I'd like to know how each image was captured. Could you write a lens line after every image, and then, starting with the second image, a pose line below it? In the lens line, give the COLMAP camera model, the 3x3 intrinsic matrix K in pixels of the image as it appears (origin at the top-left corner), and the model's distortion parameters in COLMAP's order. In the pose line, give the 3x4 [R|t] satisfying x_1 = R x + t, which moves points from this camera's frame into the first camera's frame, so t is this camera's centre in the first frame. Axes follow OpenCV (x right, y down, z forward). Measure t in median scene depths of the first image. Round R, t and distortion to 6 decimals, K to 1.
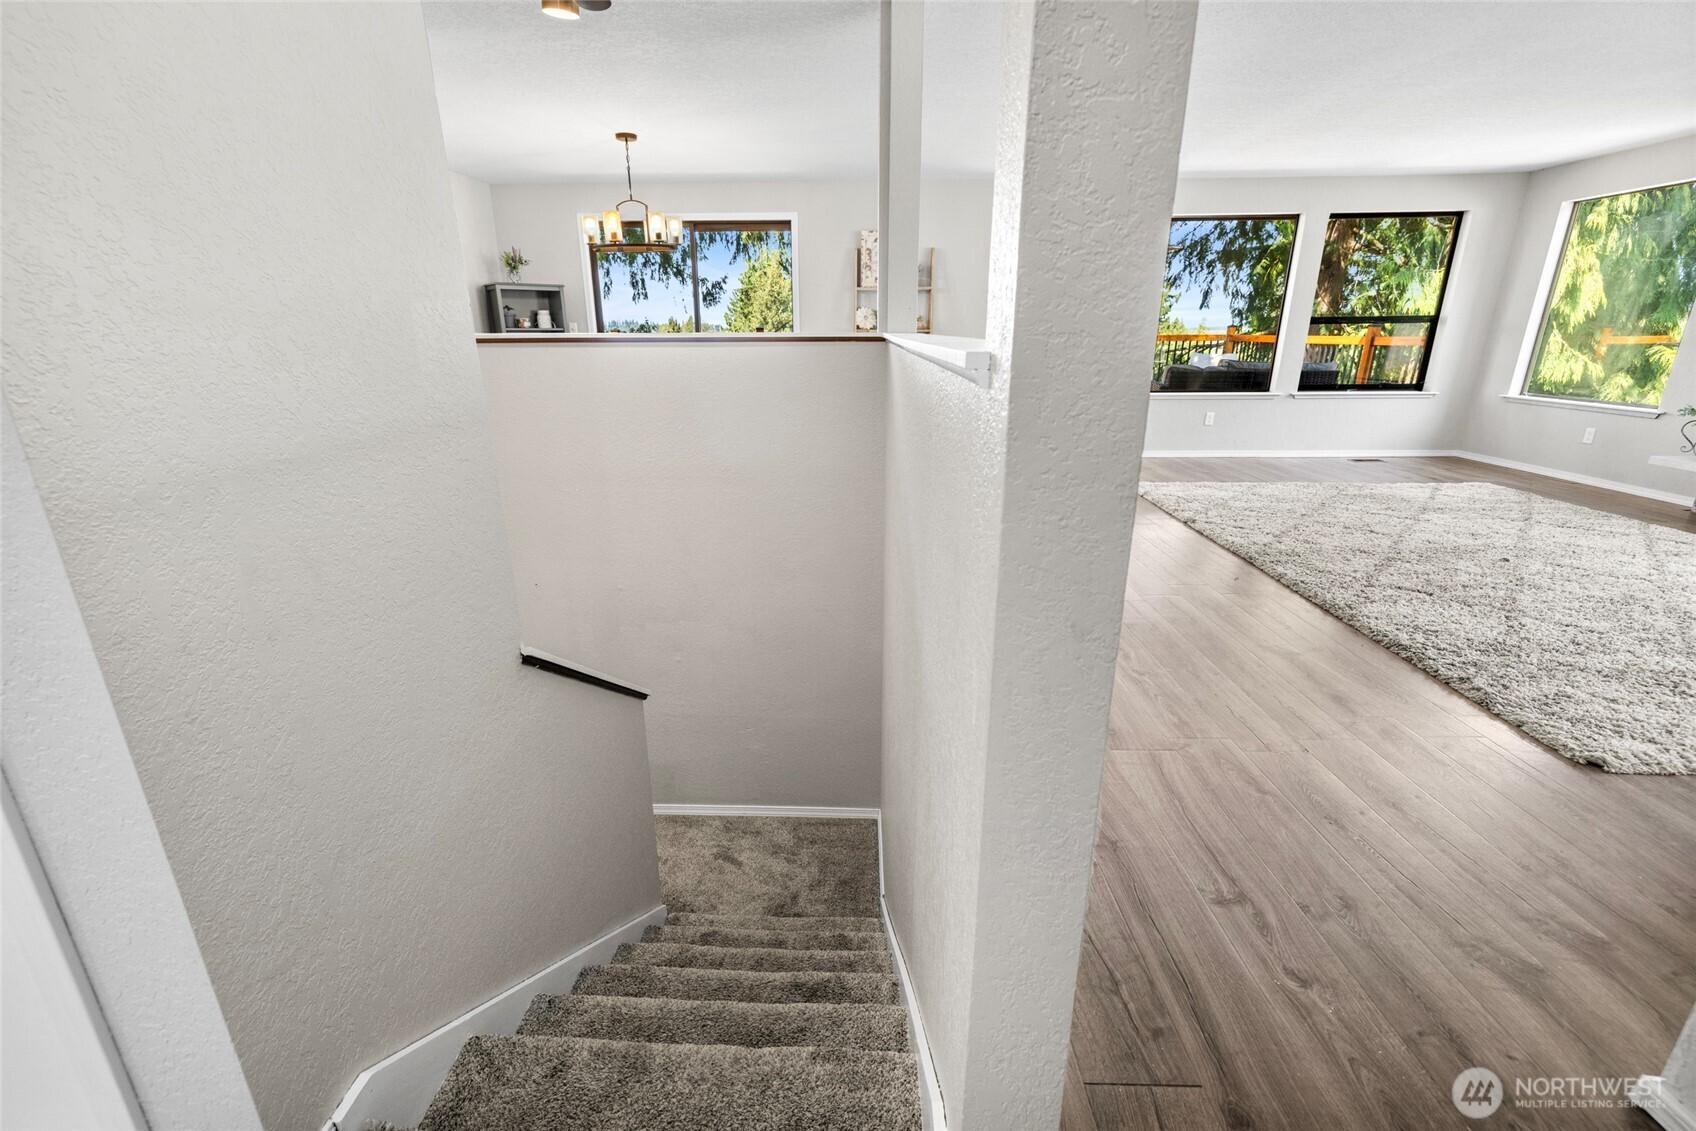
lens RADIAL K [[714.4, 0, 836.4], [0, 714.4, 556.9], [0, 0, 1]] dist [0.002232, -0.000472]
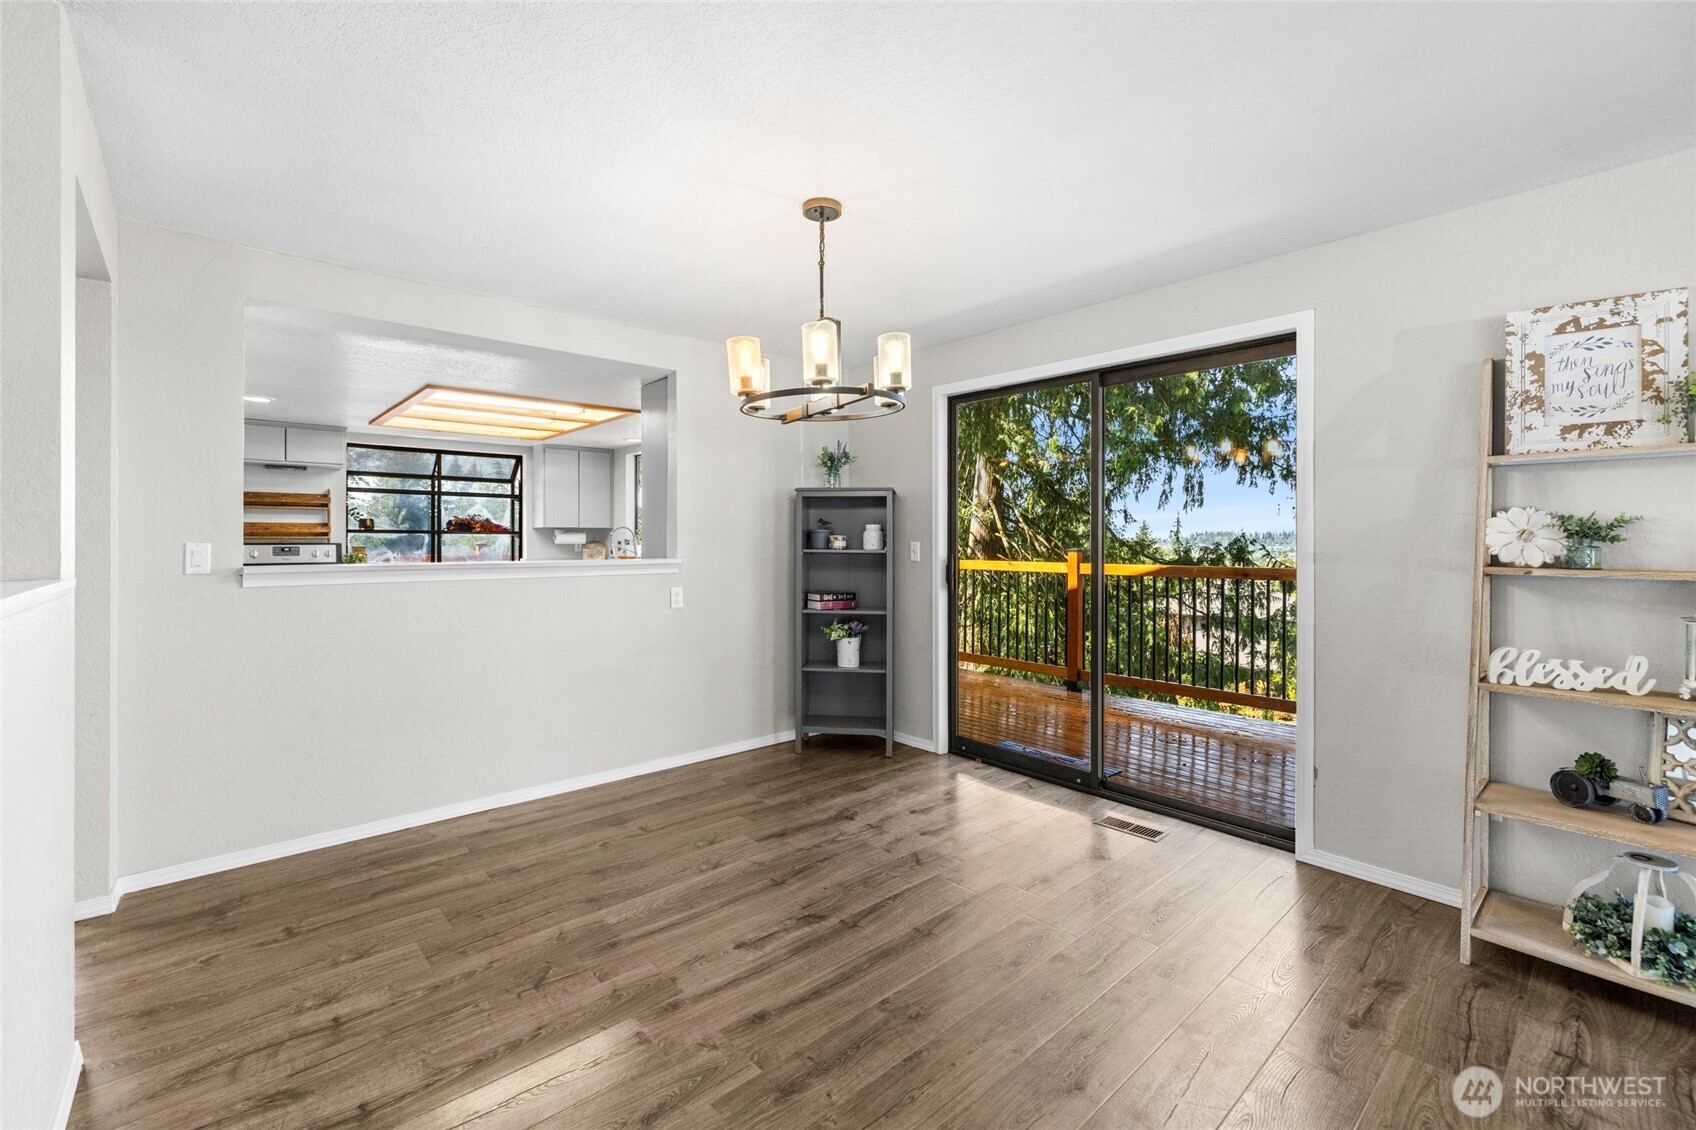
lens RADIAL K [[728.0, 0, 800.3], [0, 728.0, 535.2], [0, 0, 1]] dist [0.023092, 0.000071]
pose [[0.670290, 0.004408, -0.742086, 0.076384], [-0.233259, 0.950551, -0.205045, -0.180118], [0.704486, 0.310538, 0.638173, 0.525797]]
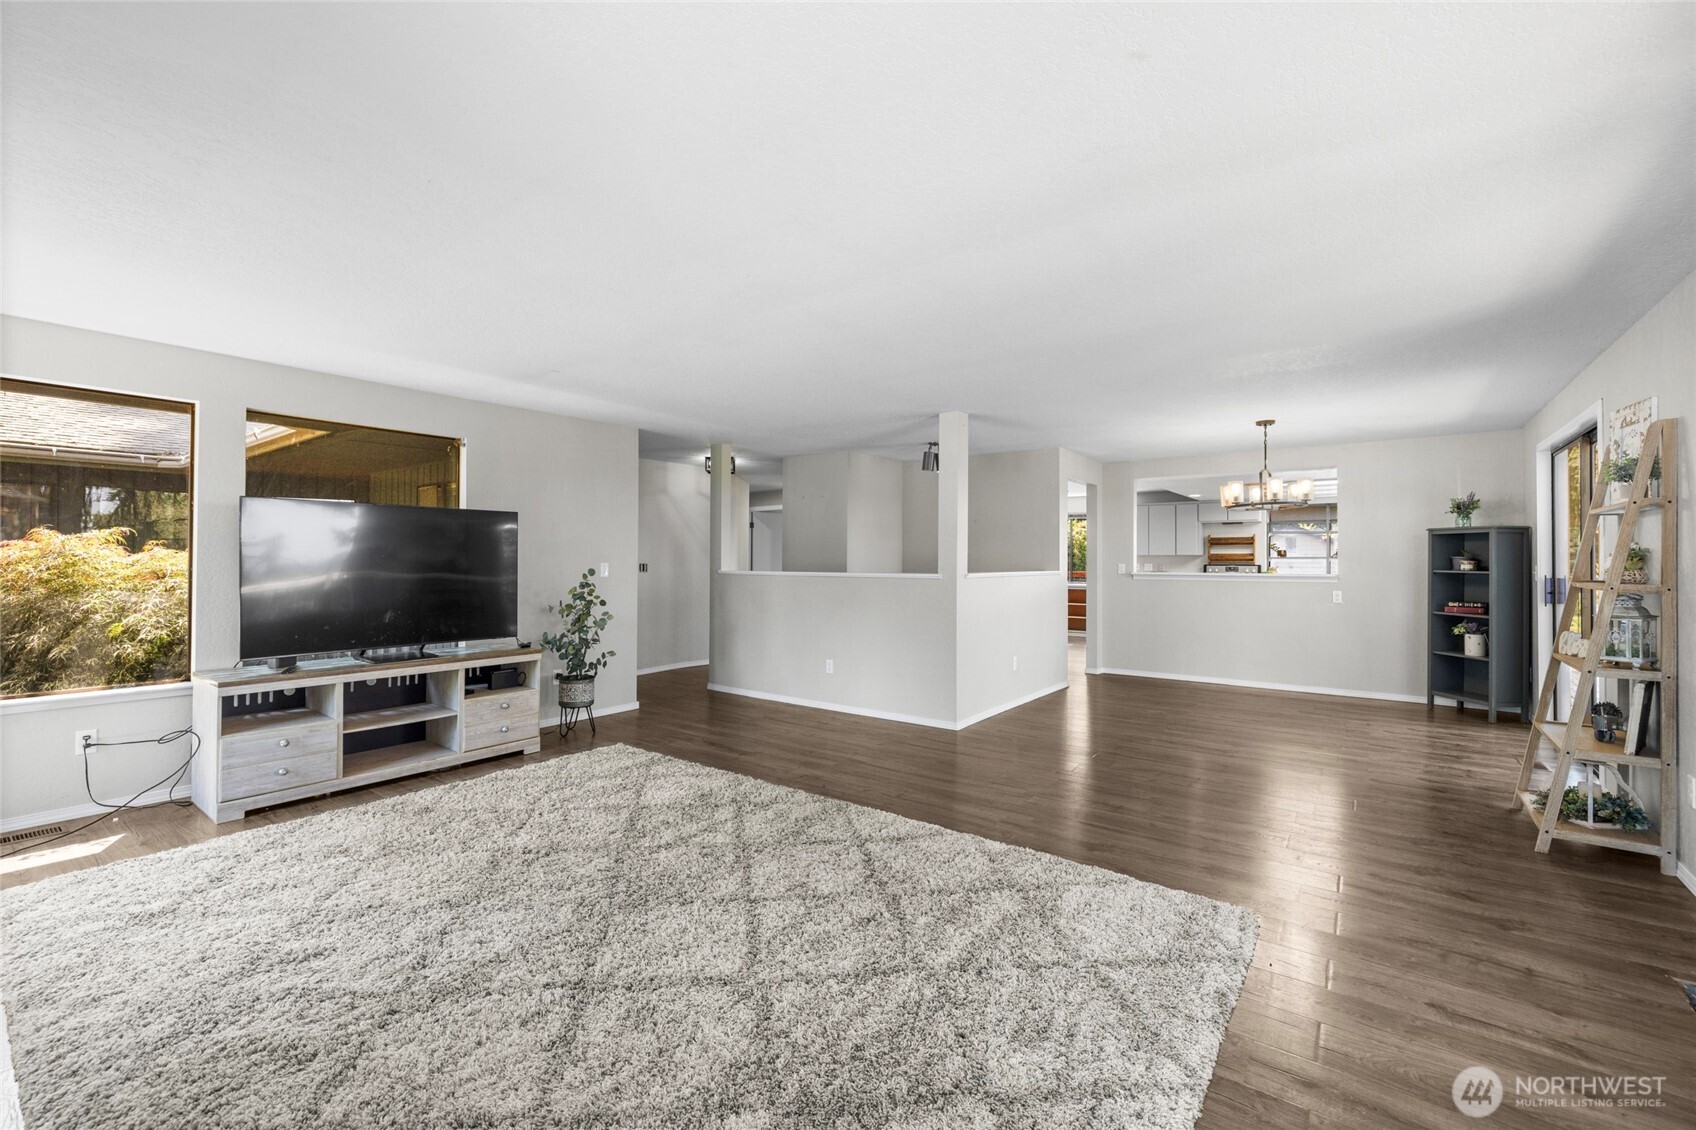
lens RADIAL K [[723.5, 0, 835.6], [0, 723.5, 541.4], [0, 0, 1]] dist [0.002705, 0.000198]
pose [[-0.570398, -0.017095, -0.821190, 0.823759], [-0.251080, 0.955556, 0.154507, -0.287662], [0.782052, 0.294315, -0.549339, 0.843623]]
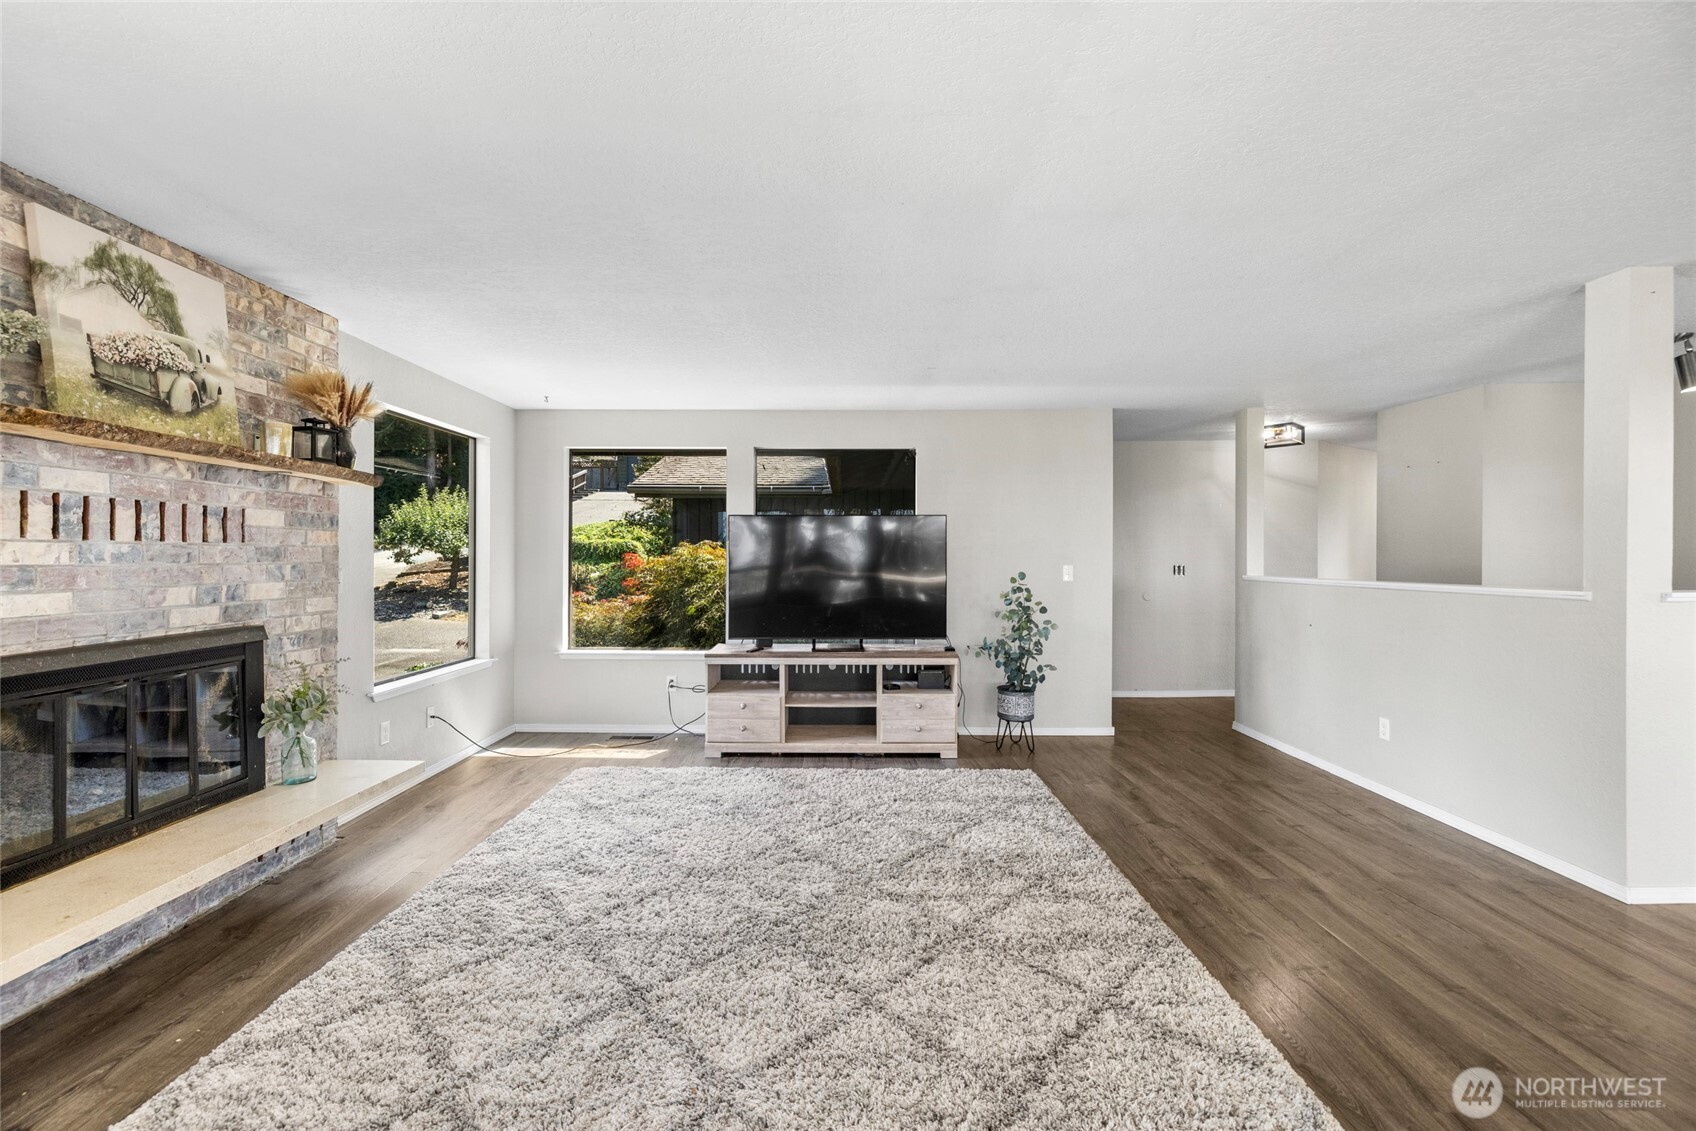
lens RADIAL K [[723.5, 0, 835.6], [0, 723.5, 541.9], [0, 0, 1]] dist [0.002705, 0.000198]
pose [[-0.999743, 0.006371, -0.021740, 0.527267], [-0.000122, 0.958115, 0.286383, -0.306801], [0.022654, 0.286312, -0.957868, 0.891561]]
